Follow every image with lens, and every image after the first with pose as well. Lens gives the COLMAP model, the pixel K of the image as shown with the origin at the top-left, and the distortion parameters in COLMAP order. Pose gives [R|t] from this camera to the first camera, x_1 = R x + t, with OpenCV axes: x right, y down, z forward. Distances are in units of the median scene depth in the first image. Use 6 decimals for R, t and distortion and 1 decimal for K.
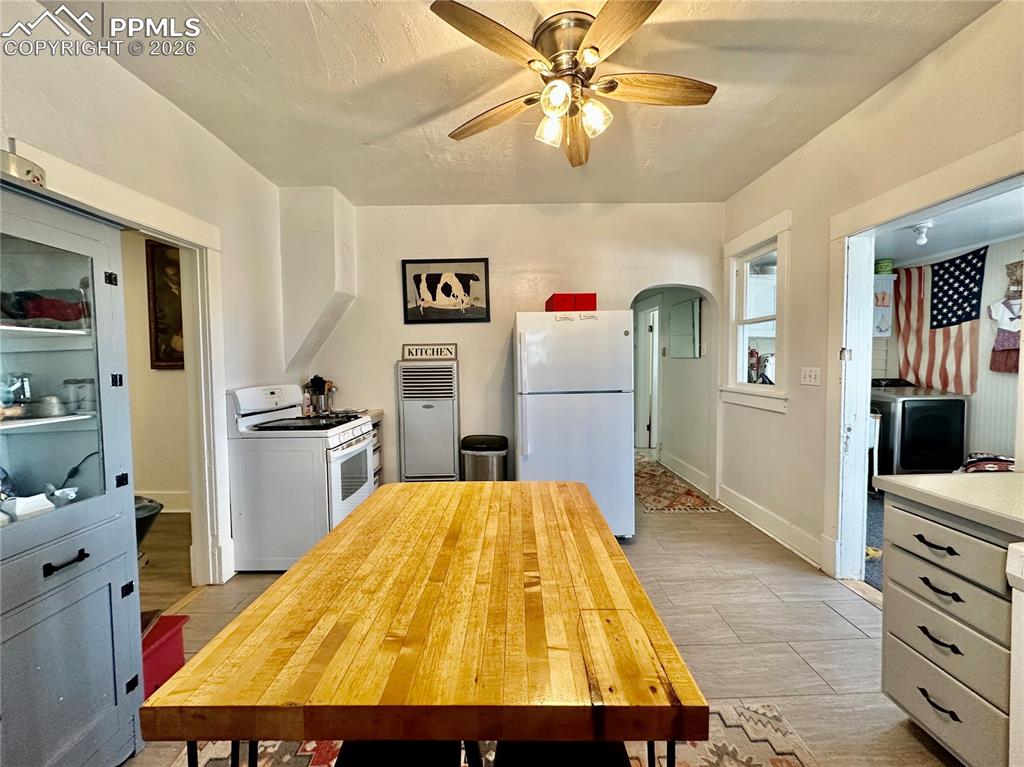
lens RADIAL K [[411.2, 0, 512.0], [0, 411.2, 383.5], [0, 0, 1]] dist [-0.001114, 0.000154]
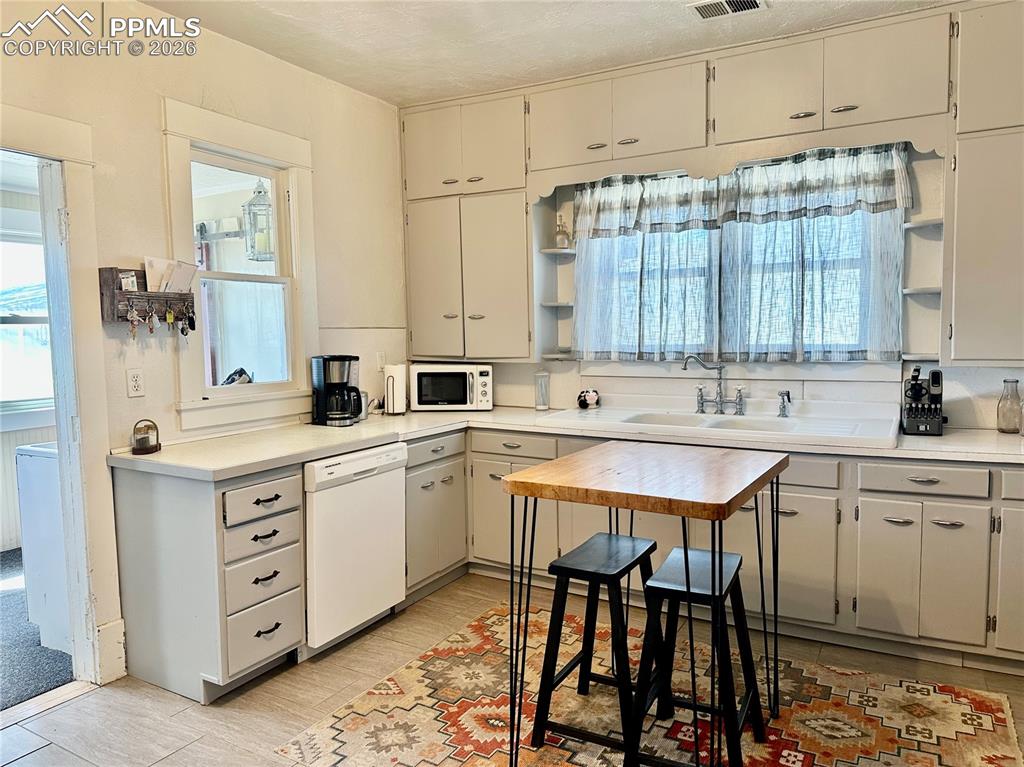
lens RADIAL K [[714.3, 0, 512.0], [0, 714.3, 383.5], [0, 0, 1]] dist [0.114263, -0.185696]
pose [[-0.862072, -0.011092, 0.506665, -0.280802], [0.049399, 0.993160, 0.105793, -0.058640], [-0.504373, 0.116230, -0.855628, 0.997795]]
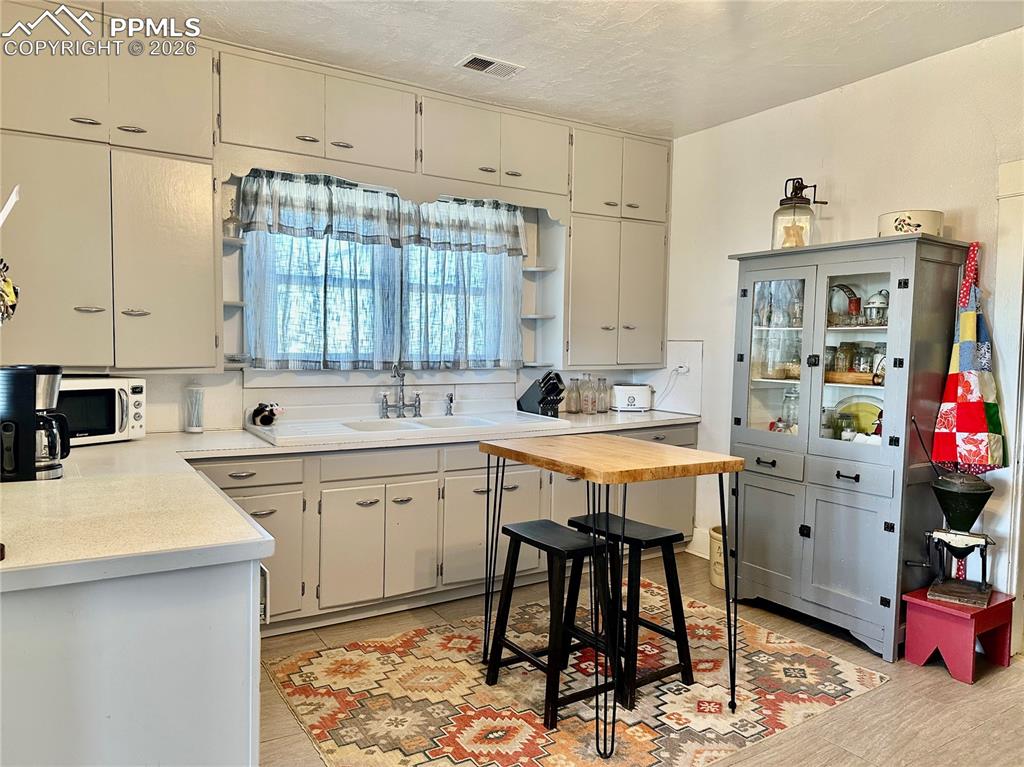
lens RADIAL K [[714.3, 0, 512.0], [0, 714.3, 383.5], [0, 0, 1]] dist [0.114263, -0.185696]
pose [[-0.854853, 0.030961, -0.517946, 0.541849], [-0.025509, 0.994503, 0.101550, -0.062634], [0.518243, 0.100023, -0.849364, 1.005416]]
